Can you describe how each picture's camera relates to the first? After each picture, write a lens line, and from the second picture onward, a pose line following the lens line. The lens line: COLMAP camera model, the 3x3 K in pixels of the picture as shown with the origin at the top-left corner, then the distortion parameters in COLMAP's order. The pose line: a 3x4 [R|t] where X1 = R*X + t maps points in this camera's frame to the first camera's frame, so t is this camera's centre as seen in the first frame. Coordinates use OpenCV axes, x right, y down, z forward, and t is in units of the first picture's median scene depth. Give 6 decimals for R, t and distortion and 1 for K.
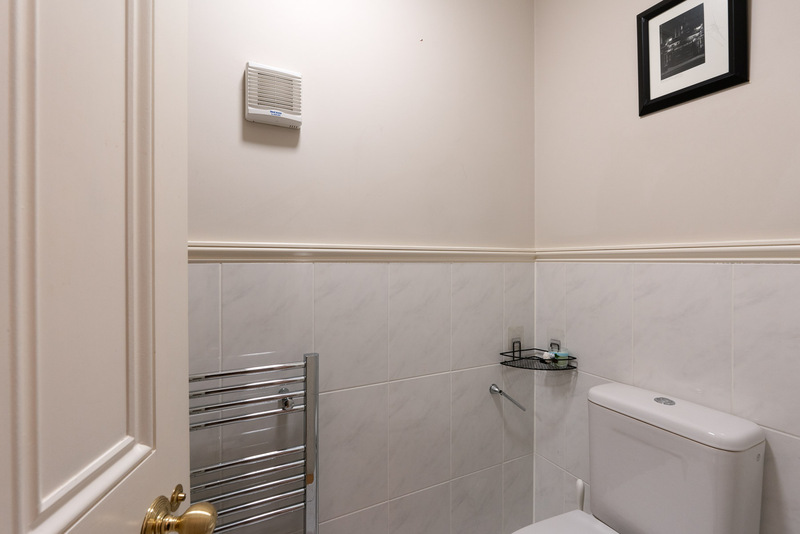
lens RADIAL K [[350.5, 0, 397.3], [0, 350.5, 264.6], [0, 0, 1]] dist [-0.004756, 0.000279]
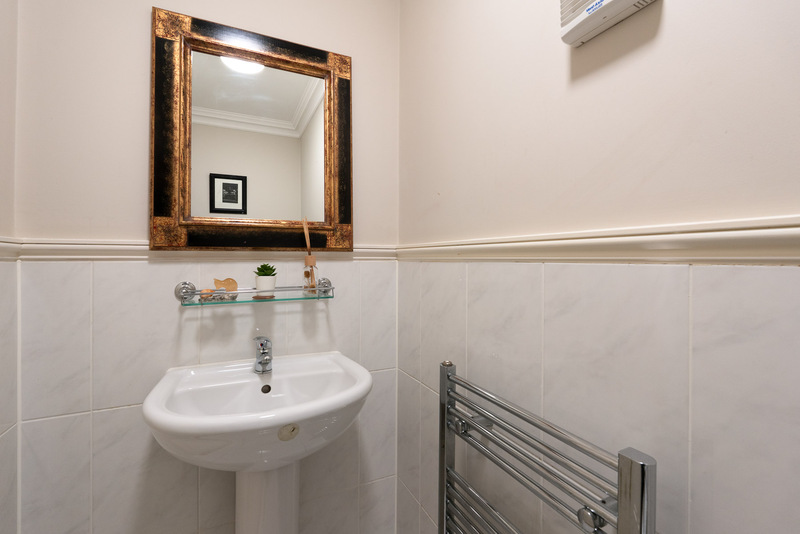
lens RADIAL K [[350.5, 0, 400.8], [0, 350.5, 264.6], [0, 0, 1]] dist [-0.004756, 0.000279]
pose [[0.957488, 0.005651, -0.288418, 0.722114], [-0.004783, 0.999982, 0.003714, -0.003313], [0.288434, -0.002176, 0.957497, 0.382895]]
